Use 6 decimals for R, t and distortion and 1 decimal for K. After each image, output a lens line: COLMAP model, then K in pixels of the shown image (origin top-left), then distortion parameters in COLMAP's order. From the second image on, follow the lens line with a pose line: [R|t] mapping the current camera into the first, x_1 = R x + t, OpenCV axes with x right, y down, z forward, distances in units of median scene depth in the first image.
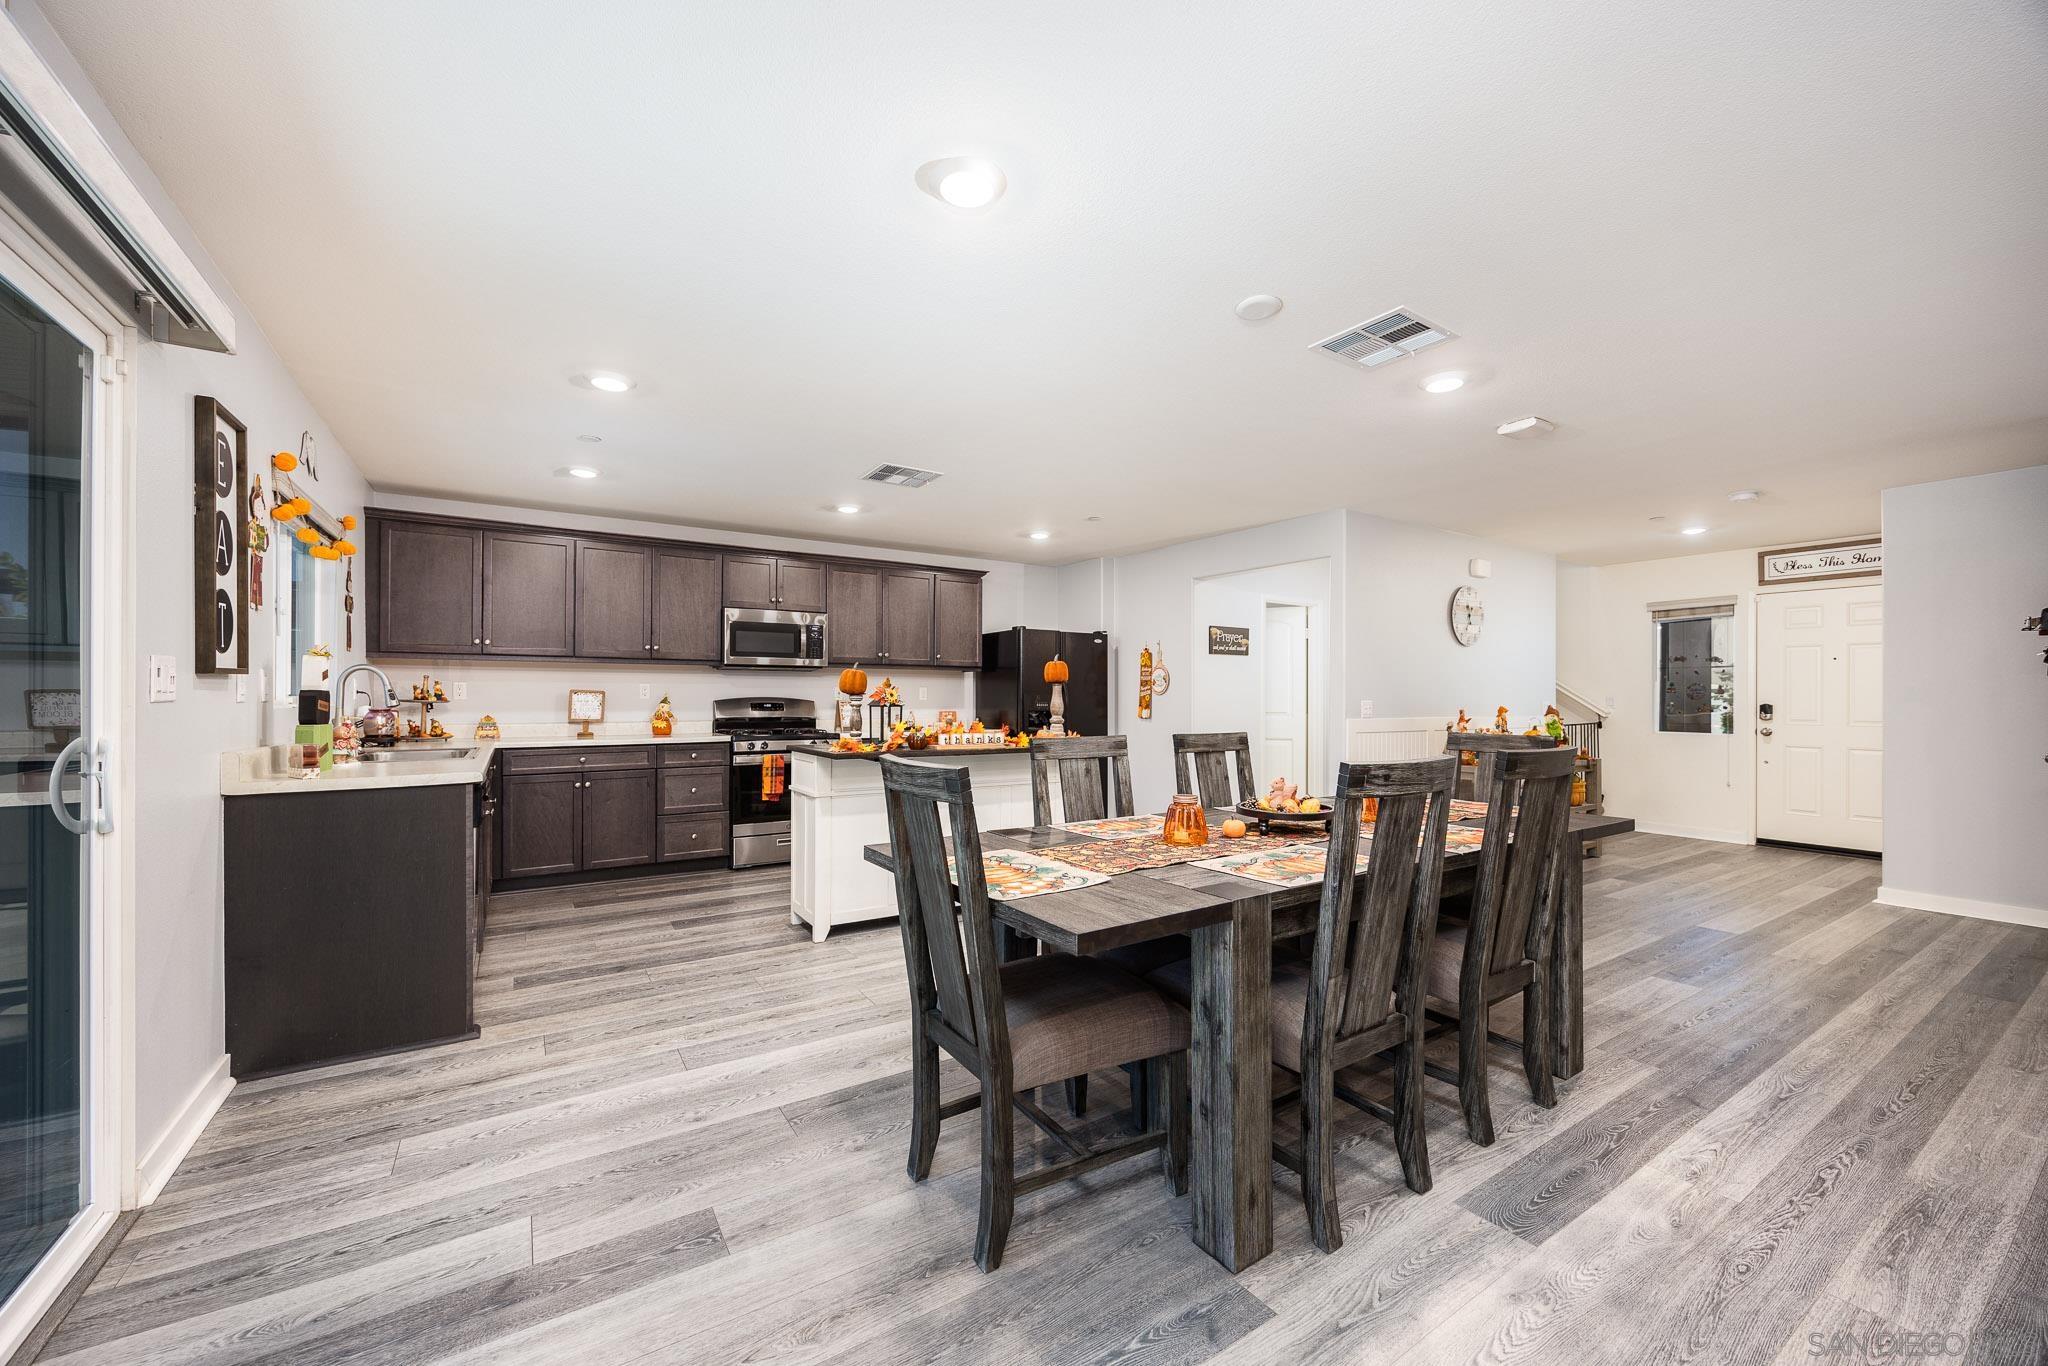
lens RADIAL K [[795.4, 0, 1018.3], [0, 795.4, 691.9], [0, 0, 1]] dist [-0.003275, -0.000580]
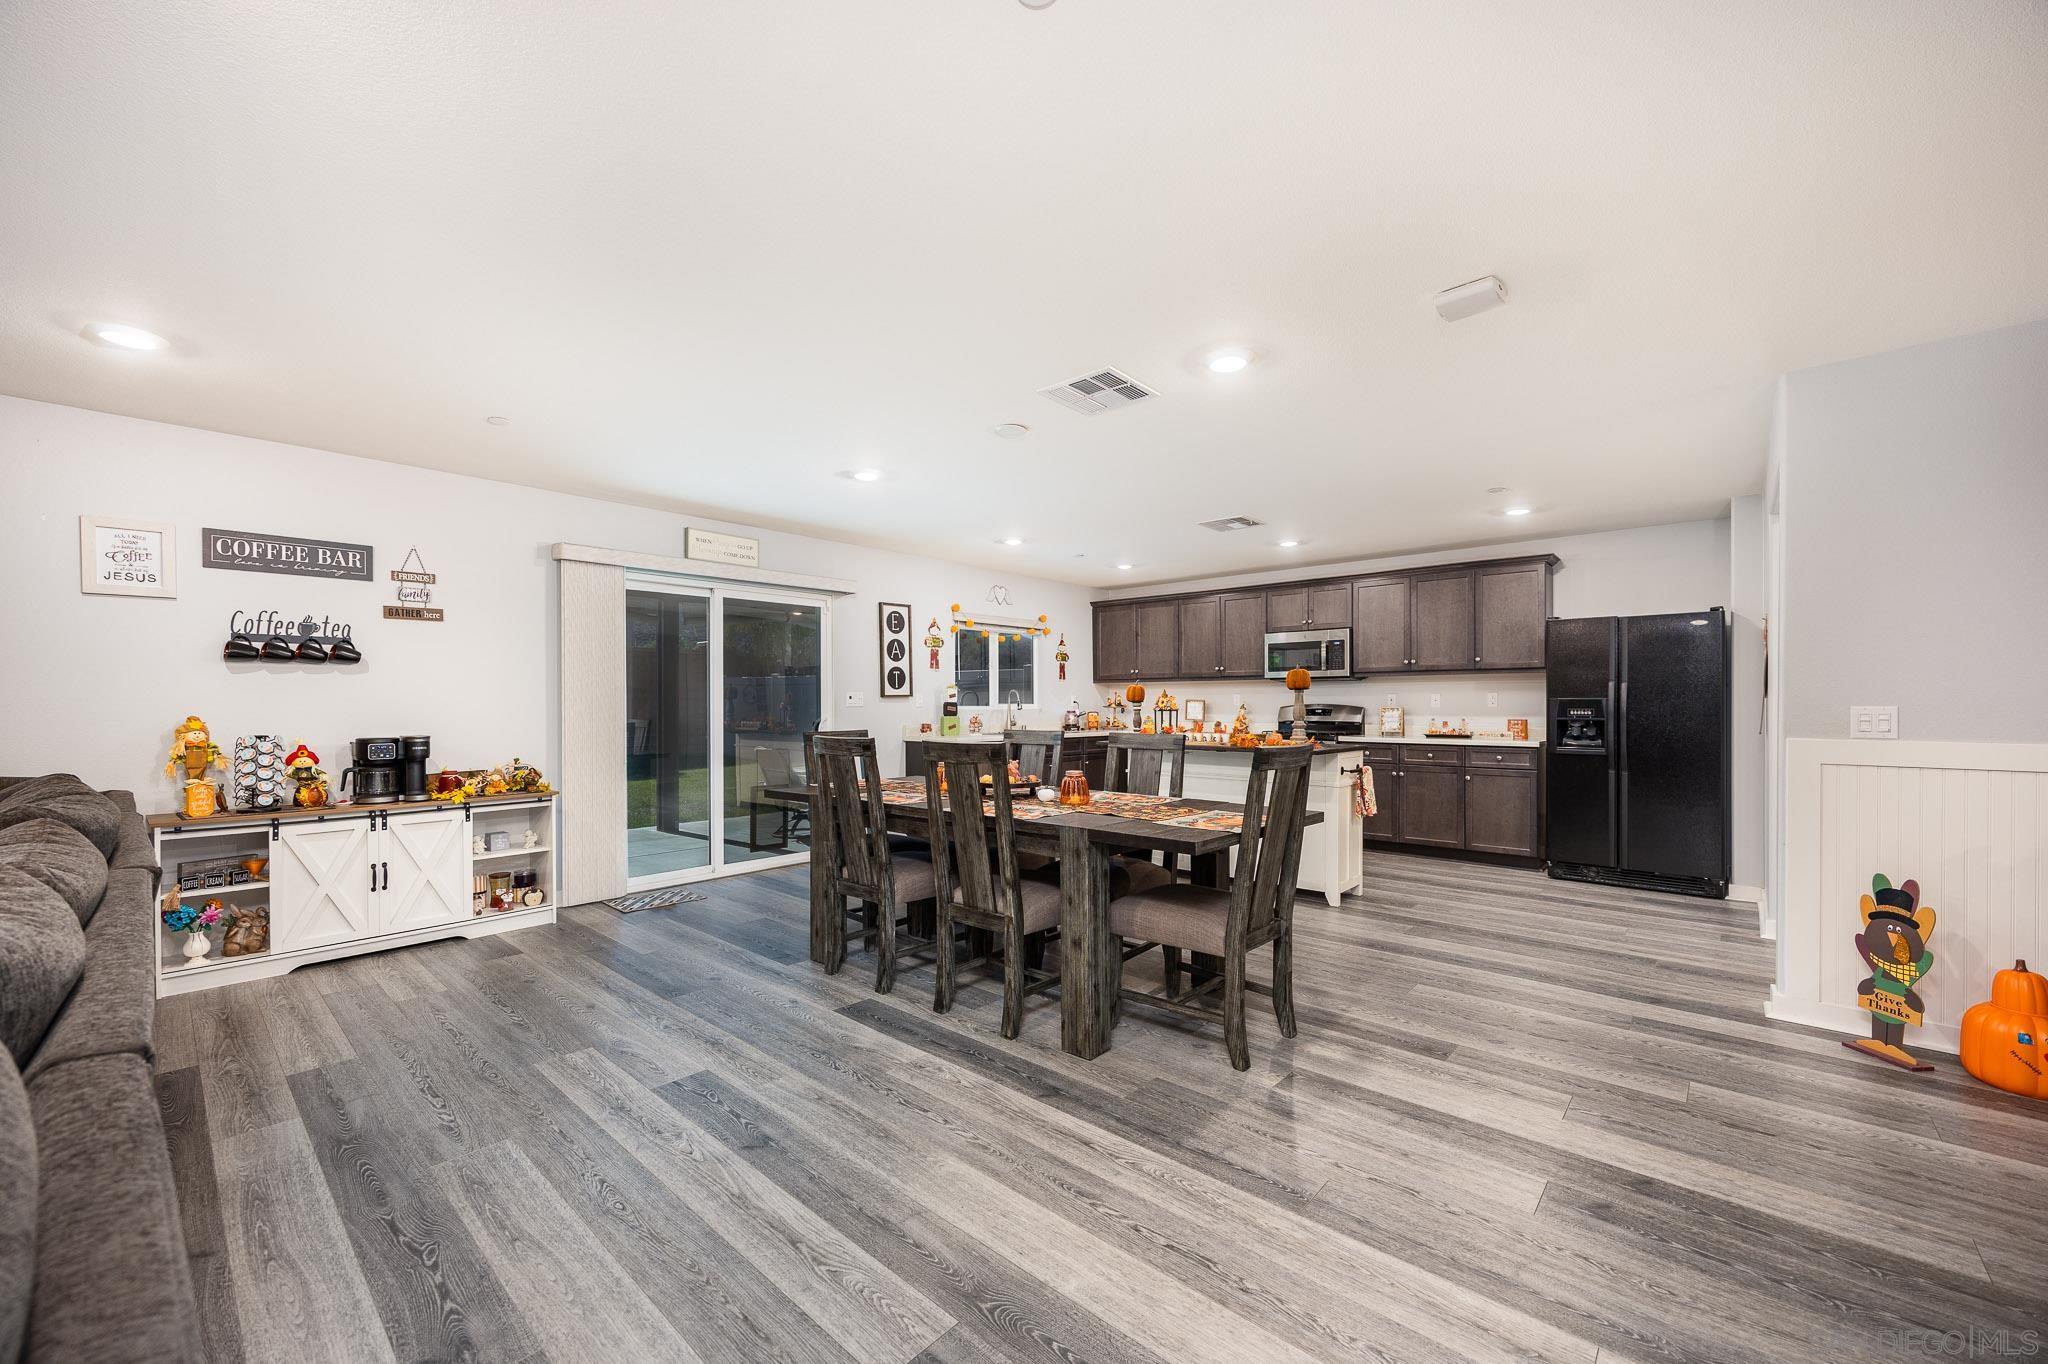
lens RADIAL K [[795.4, 0, 1027.2], [0, 795.4, 708.8], [0, 0, 1]] dist [-0.003275, -0.000580]
pose [[0.266586, 0.002517, -0.963808, 0.794676], [0.009344, 0.999943, 0.005196, 0.004341], [0.963766, -0.010391, 0.266547, 0.304083]]
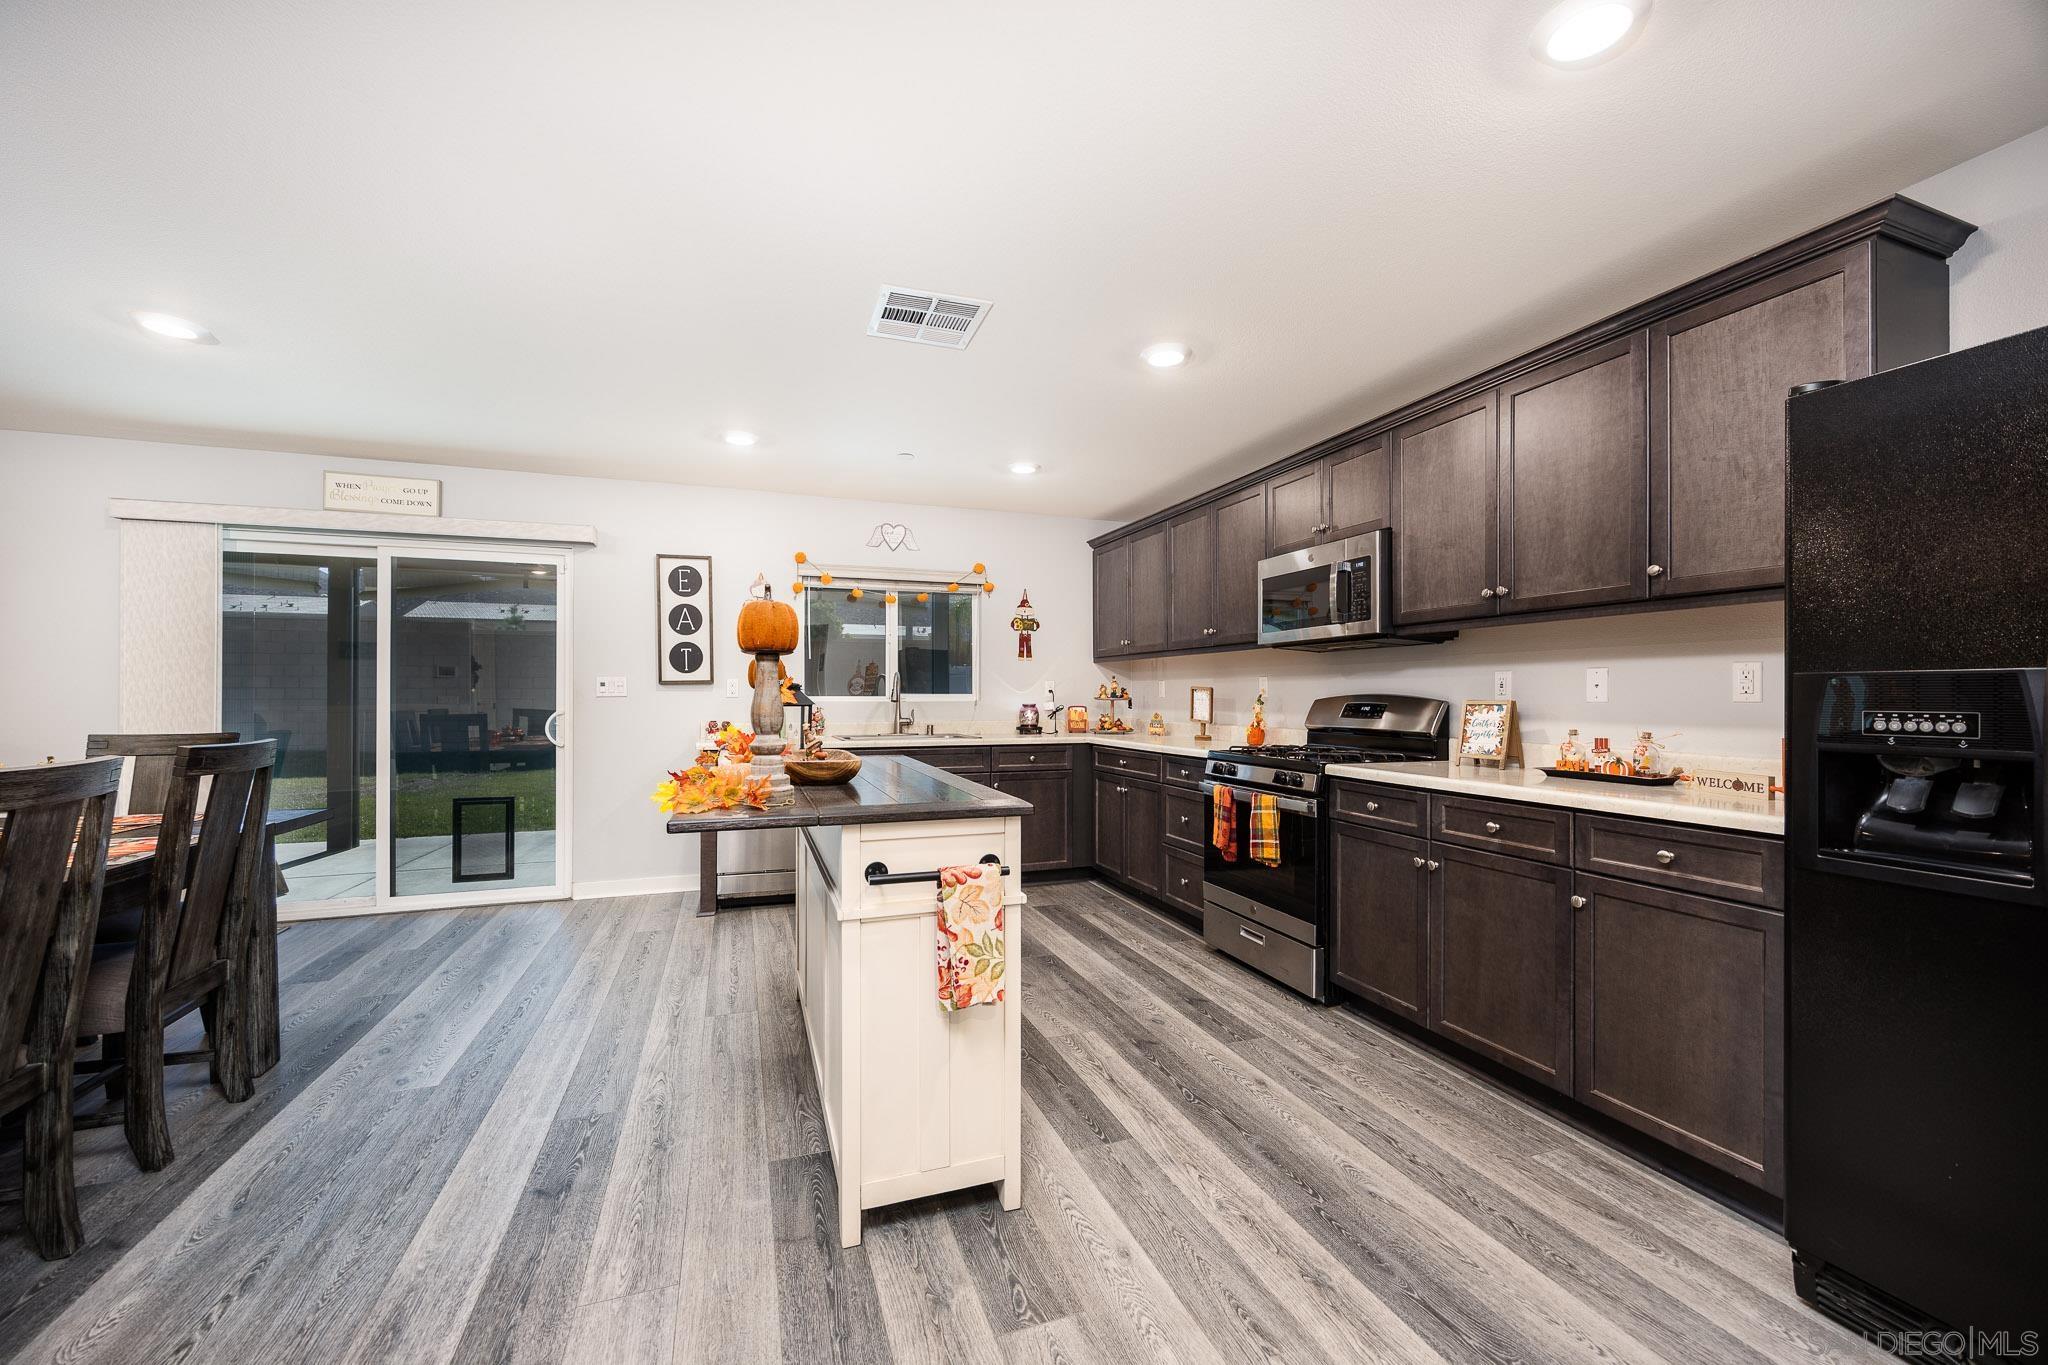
lens RADIAL K [[795.4, 0, 1021.6], [0, 795.4, 691.6], [0, 0, 1]] dist [-0.003275, -0.000580]
pose [[-0.220673, -0.006803, -0.975324, 0.345867], [0.006854, 0.999940, -0.008525, 0.009608], [0.975324, -0.008566, -0.220613, 0.995302]]
